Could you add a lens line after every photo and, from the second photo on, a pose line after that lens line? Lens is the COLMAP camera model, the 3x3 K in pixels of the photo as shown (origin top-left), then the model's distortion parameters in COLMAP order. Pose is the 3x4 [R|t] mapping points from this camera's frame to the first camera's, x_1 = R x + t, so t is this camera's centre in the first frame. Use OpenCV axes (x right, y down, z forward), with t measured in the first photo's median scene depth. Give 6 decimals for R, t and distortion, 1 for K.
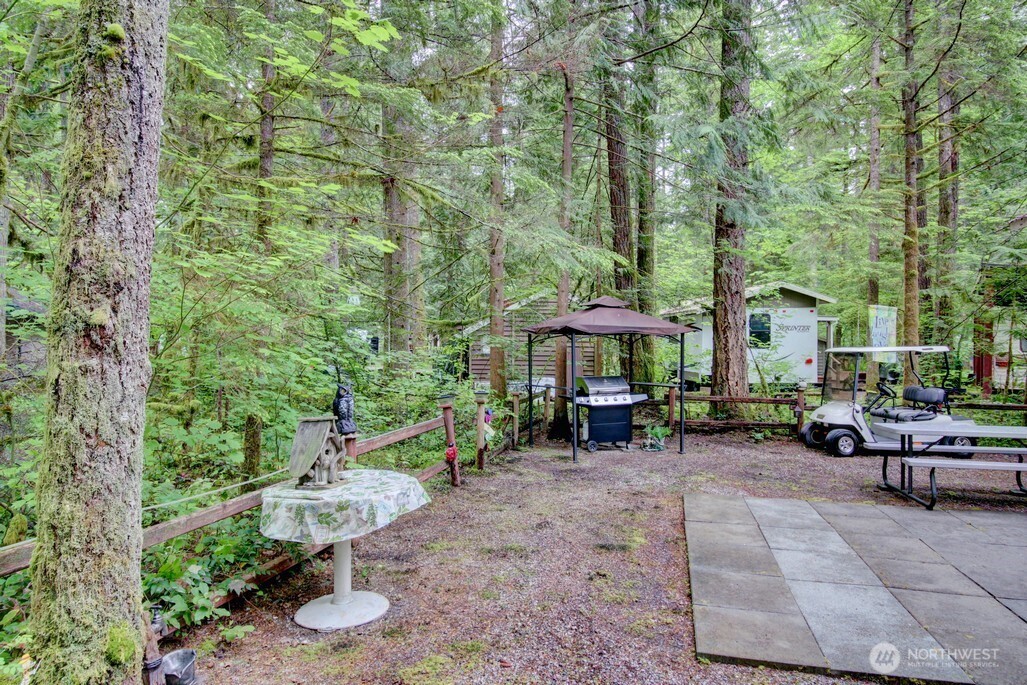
lens RADIAL K [[598.0, 0, 508.3], [0, 598.0, 342.3], [0, 0, 1]] dist [0.044438, -0.055481]
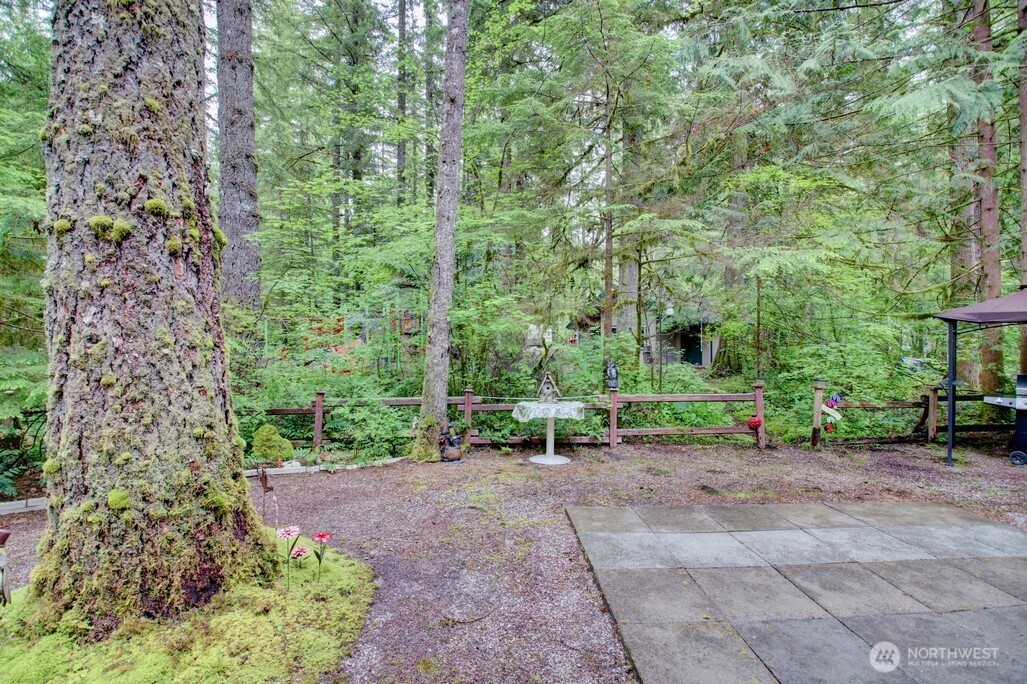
lens RADIAL K [[479.9, 0, 511.8], [0, 479.9, 340.2], [0, 0, 1]] dist [0.023552, -0.032701]
pose [[0.311298, -0.005807, -0.950295, 0.749972], [0.013321, 0.999910, -0.001746, 0.003738], [0.950219, -0.012115, 0.311347, 0.180907]]
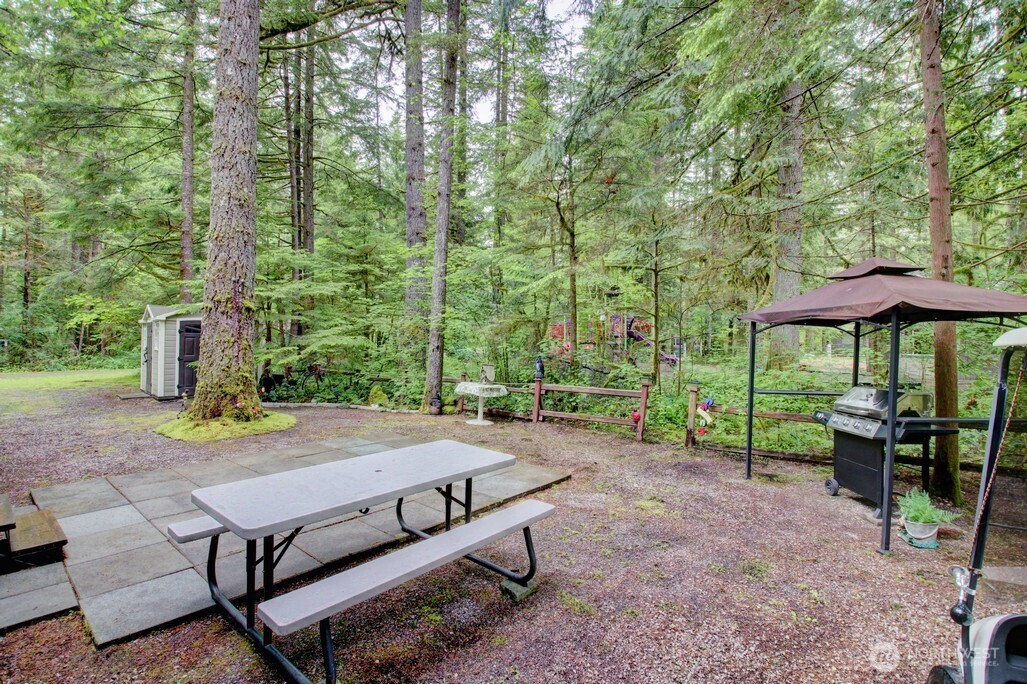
lens RADIAL K [[479.9, 0, 511.8], [0, 479.9, 340.2], [0, 0, 1]] dist [0.023552, -0.032701]
pose [[-0.429761, -0.010967, -0.902876, 1.105699], [0.000934, 0.999920, -0.012590, 0.017247], [0.902942, -0.006254, -0.429716, 1.261449]]
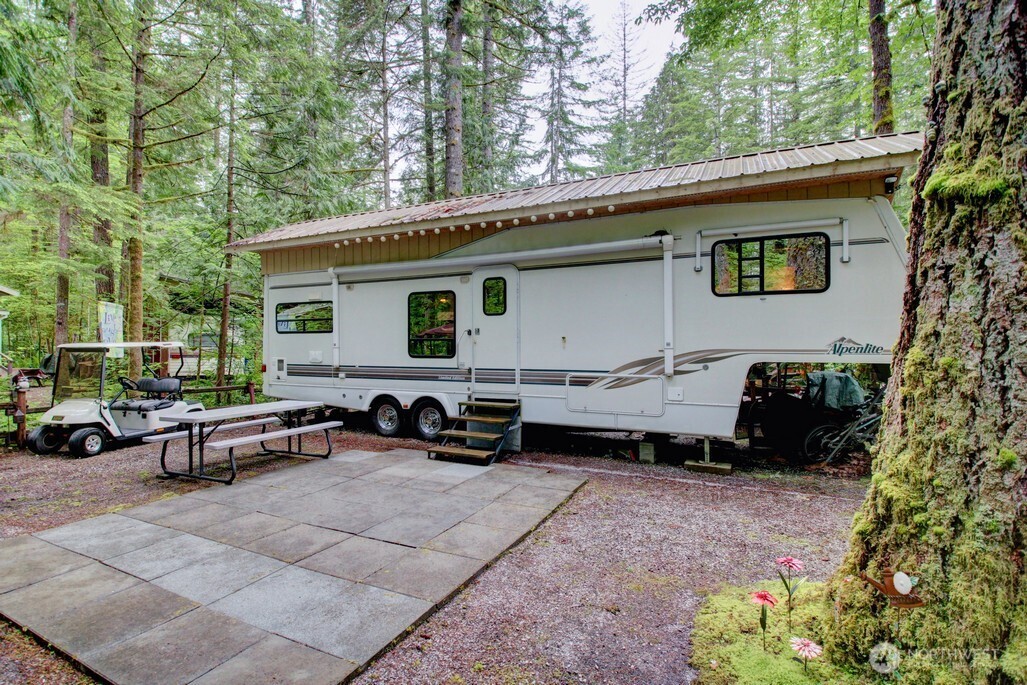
lens RADIAL K [[477.9, 0, 513.5], [0, 477.9, 342.5], [0, 0, 1]] dist [0.003516, -0.015603]
pose [[0.190635, 0.003006, 0.981656, -0.083172], [-0.010520, 0.999944, -0.001020, 0.001781], [-0.981605, -0.010132, 0.190656, 0.260331]]
